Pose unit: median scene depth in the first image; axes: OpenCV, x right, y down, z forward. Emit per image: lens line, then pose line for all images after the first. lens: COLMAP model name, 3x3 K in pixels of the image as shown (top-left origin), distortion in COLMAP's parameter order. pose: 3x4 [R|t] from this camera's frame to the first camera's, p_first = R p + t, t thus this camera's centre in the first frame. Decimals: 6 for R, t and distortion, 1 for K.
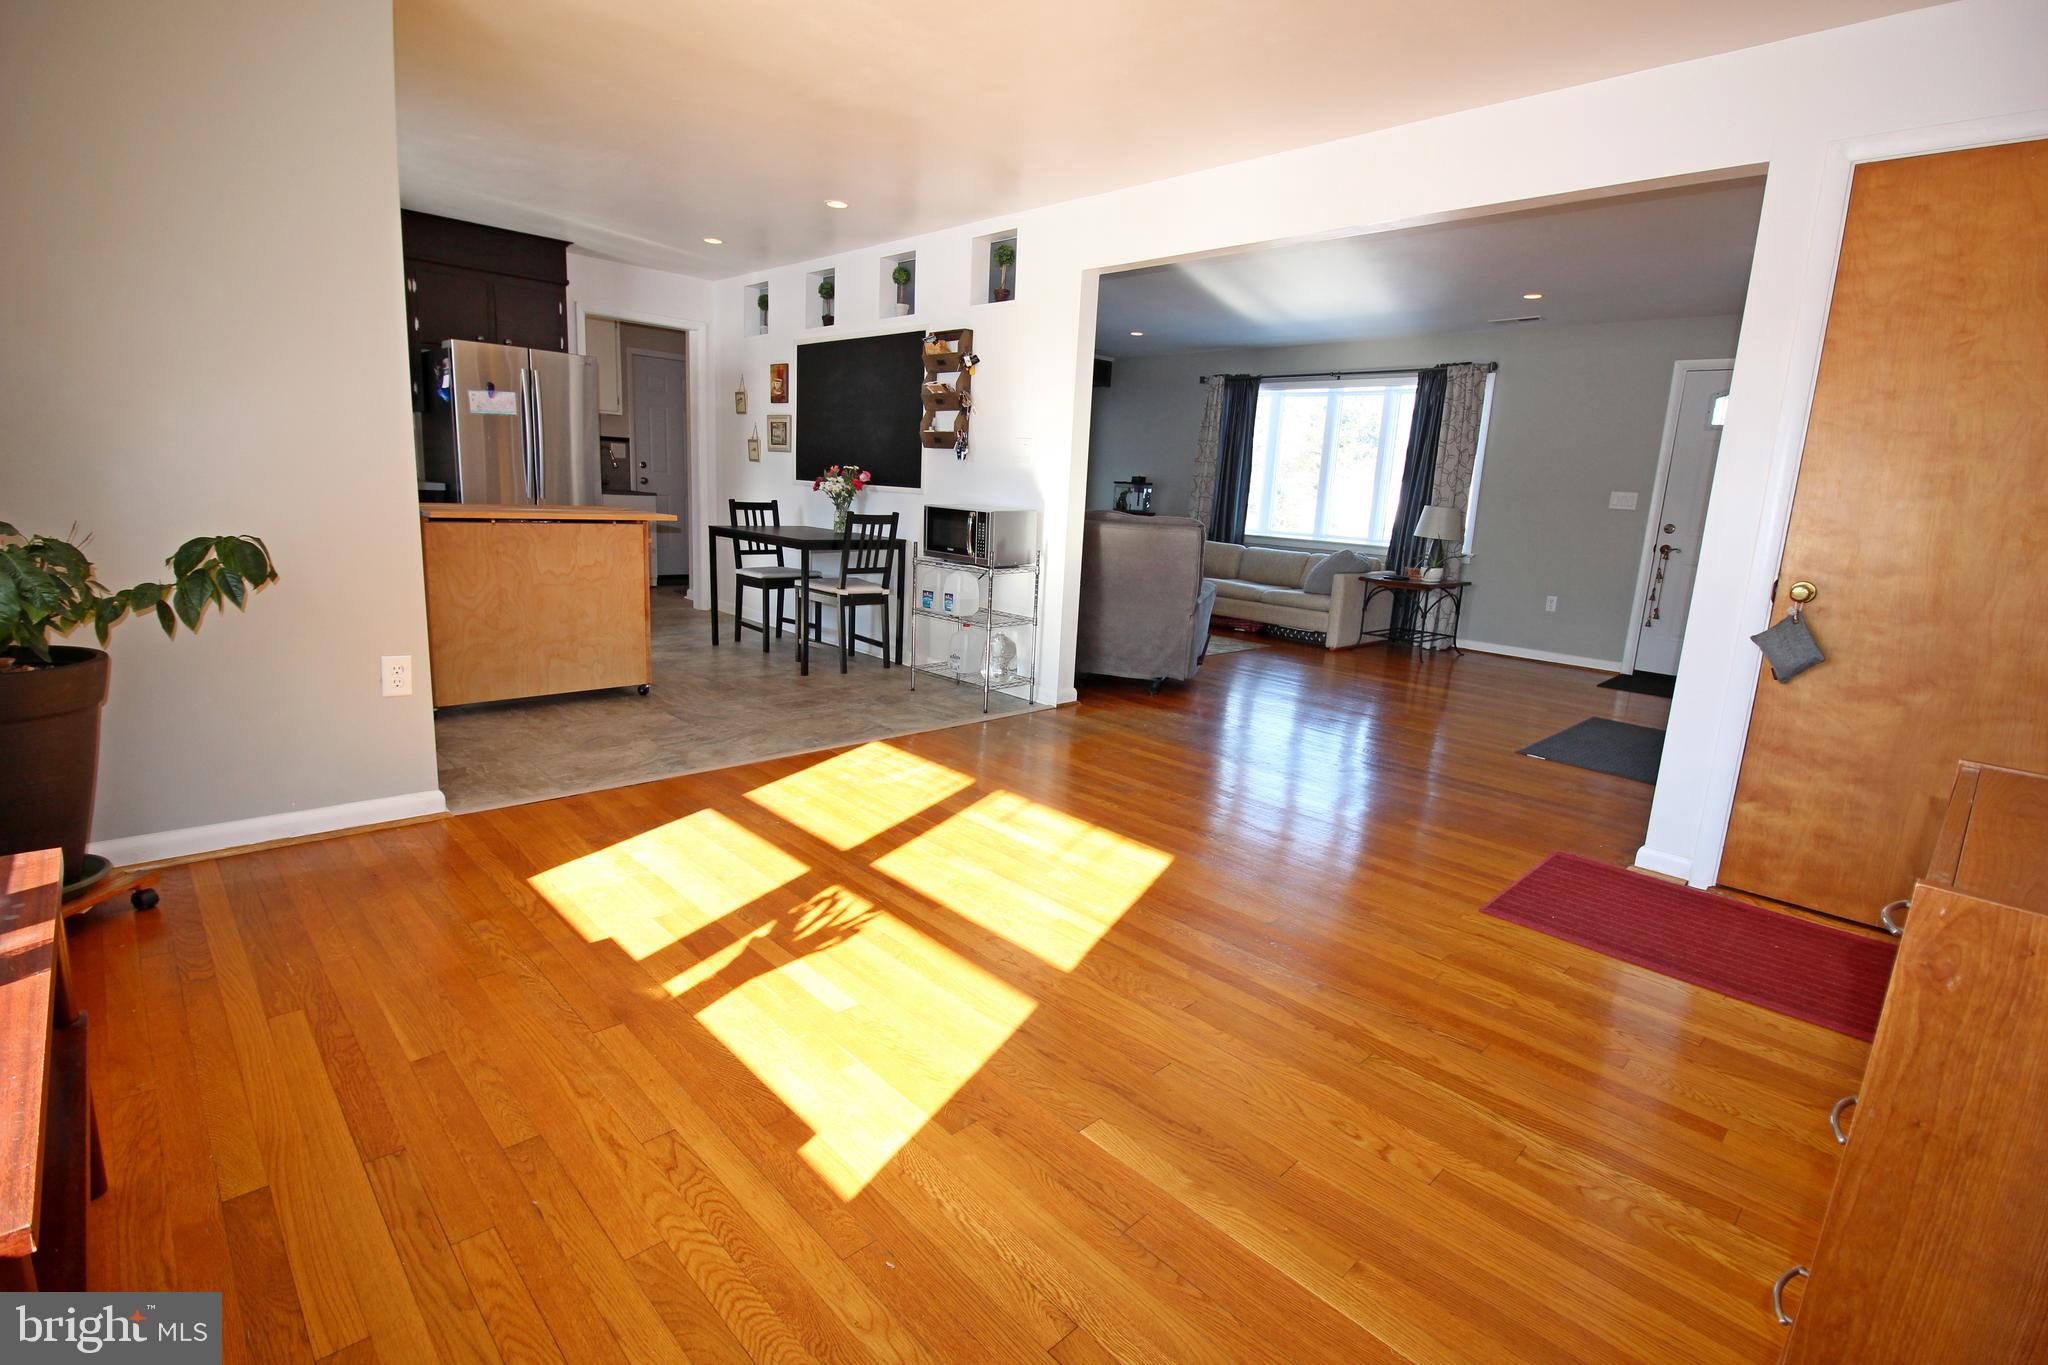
lens RADIAL K [[942.1, 0, 1033.0], [0, 942.1, 673.8], [0, 0, 1]] dist [-0.007106, -0.007141]
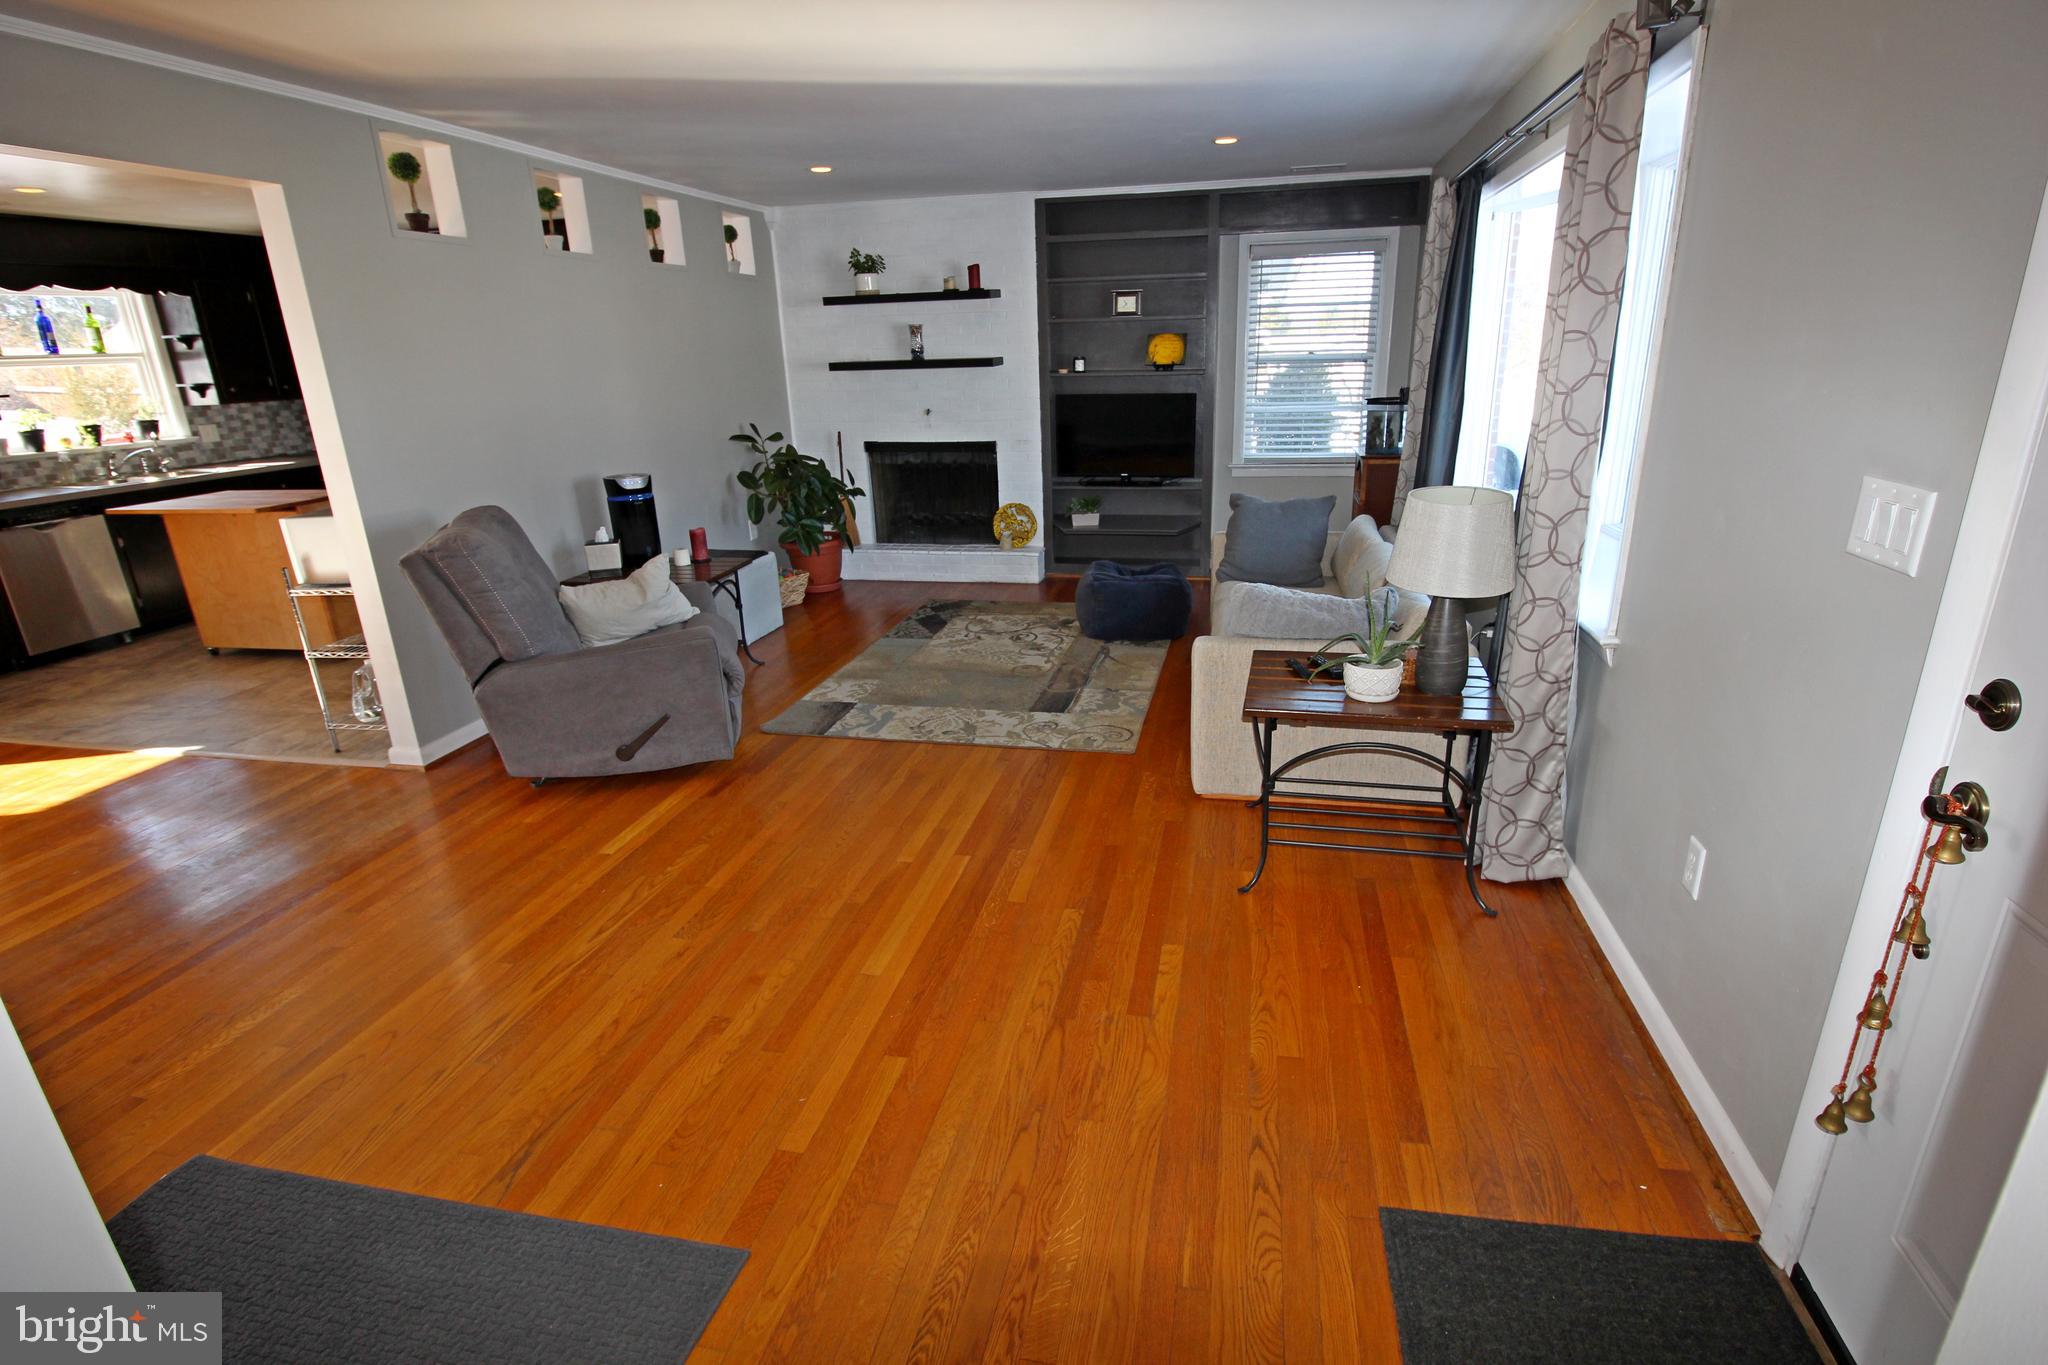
lens RADIAL K [[964.9, 0, 1040.2], [0, 964.9, 685.6], [0, 0, 1]] dist [-0.010812, -0.005857]
pose [[0.559311, 0.203042, -0.803707, 0.875375], [-0.104898, 0.979081, 0.174347, -0.208018], [0.822294, -0.013207, 0.568910, 0.900271]]
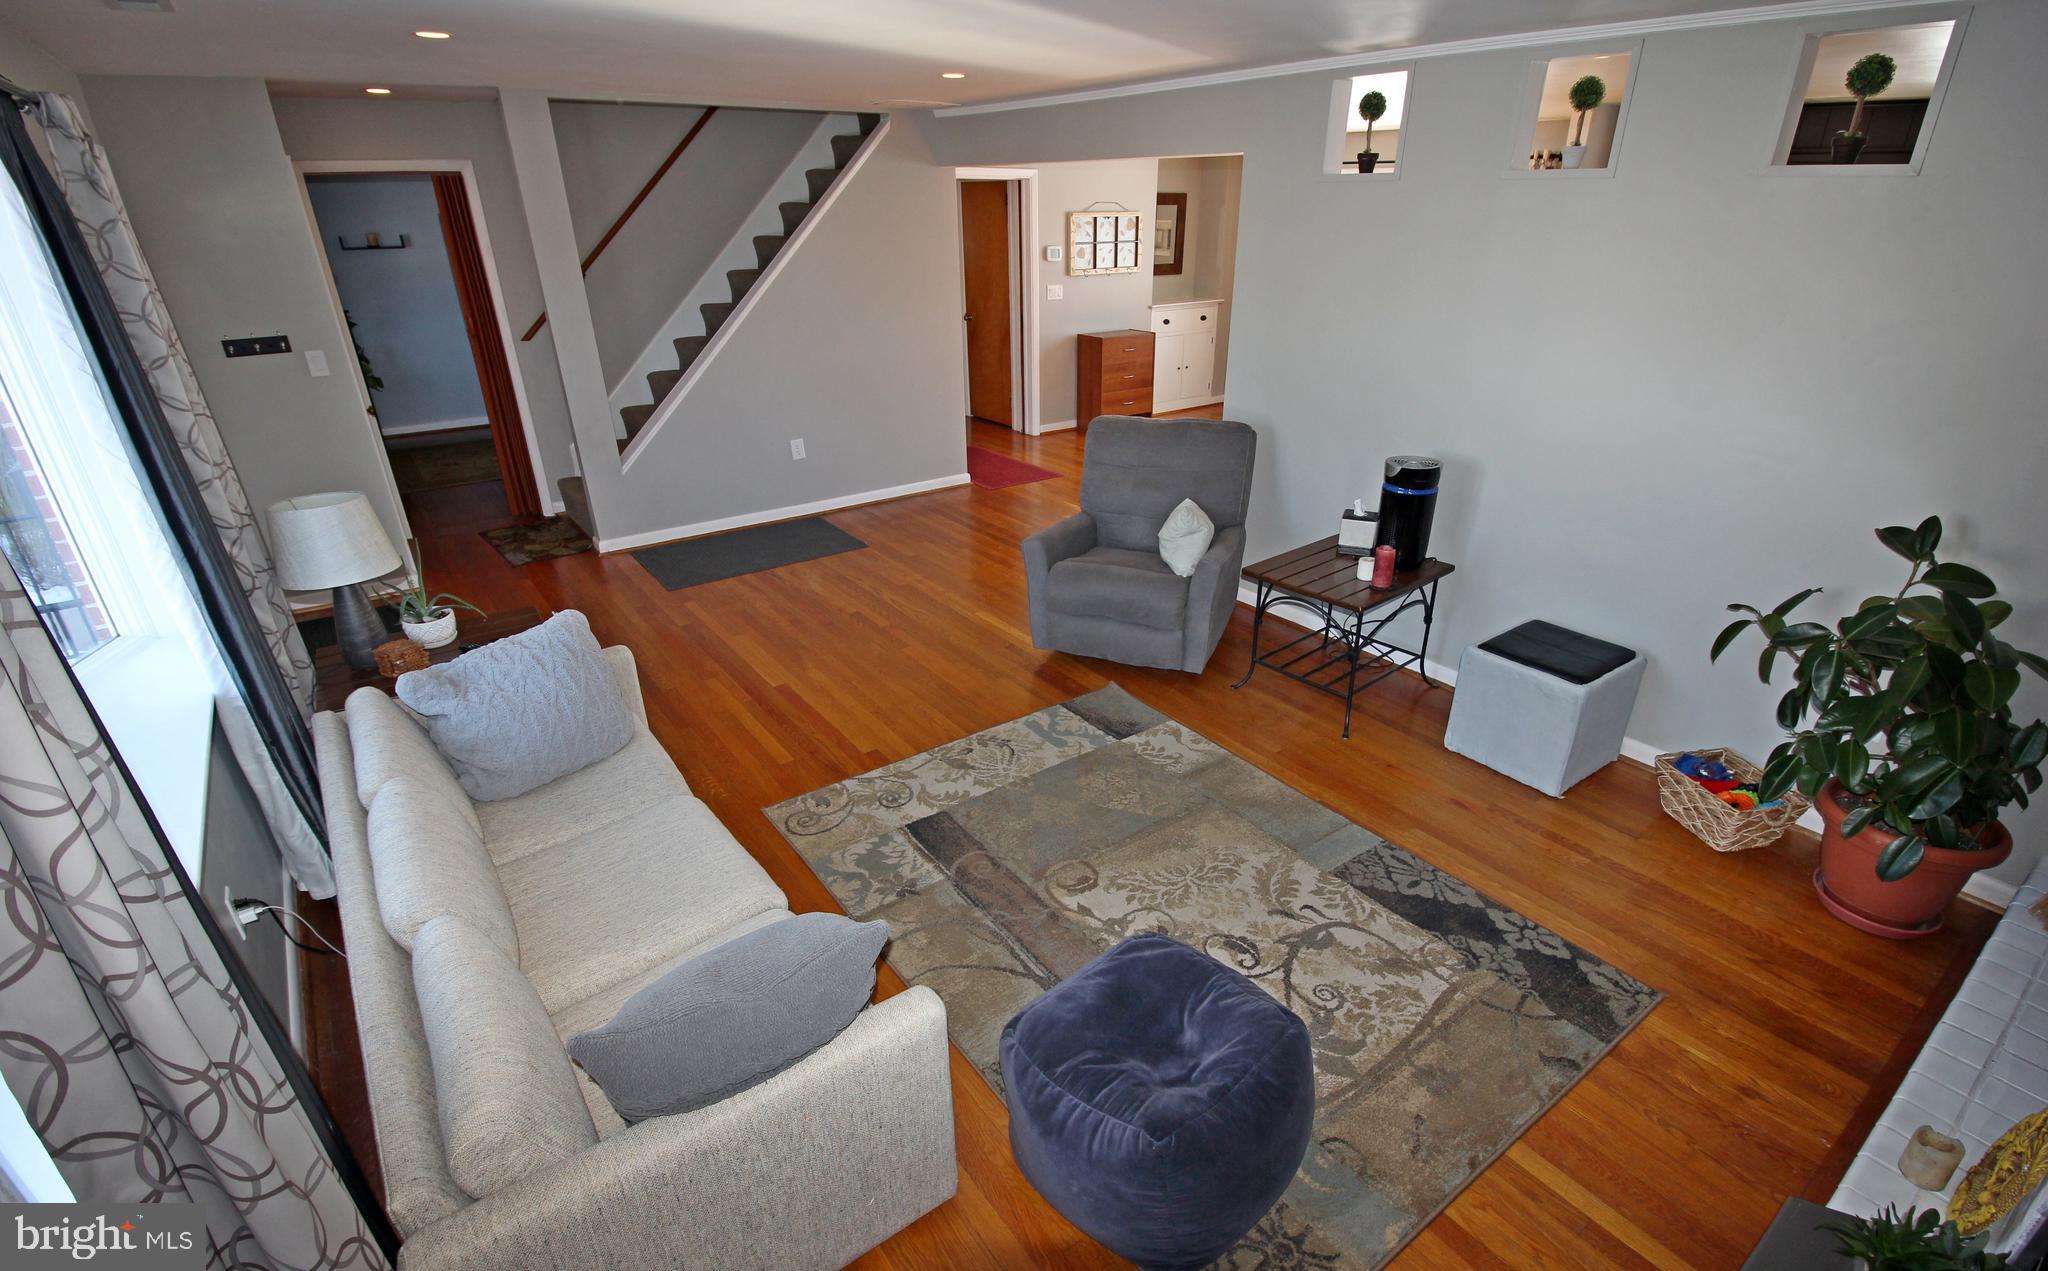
lens RADIAL K [[952.1, 0, 1057.5], [0, 952.1, 686.0], [0, 0, 1]] dist [-0.002623, -0.000235]
pose [[-0.992203, -0.101253, 0.072677, 0.113486], [-0.033674, 0.779211, 0.625856, -0.510326], [-0.120000, 0.618529, -0.776545, 1.784075]]
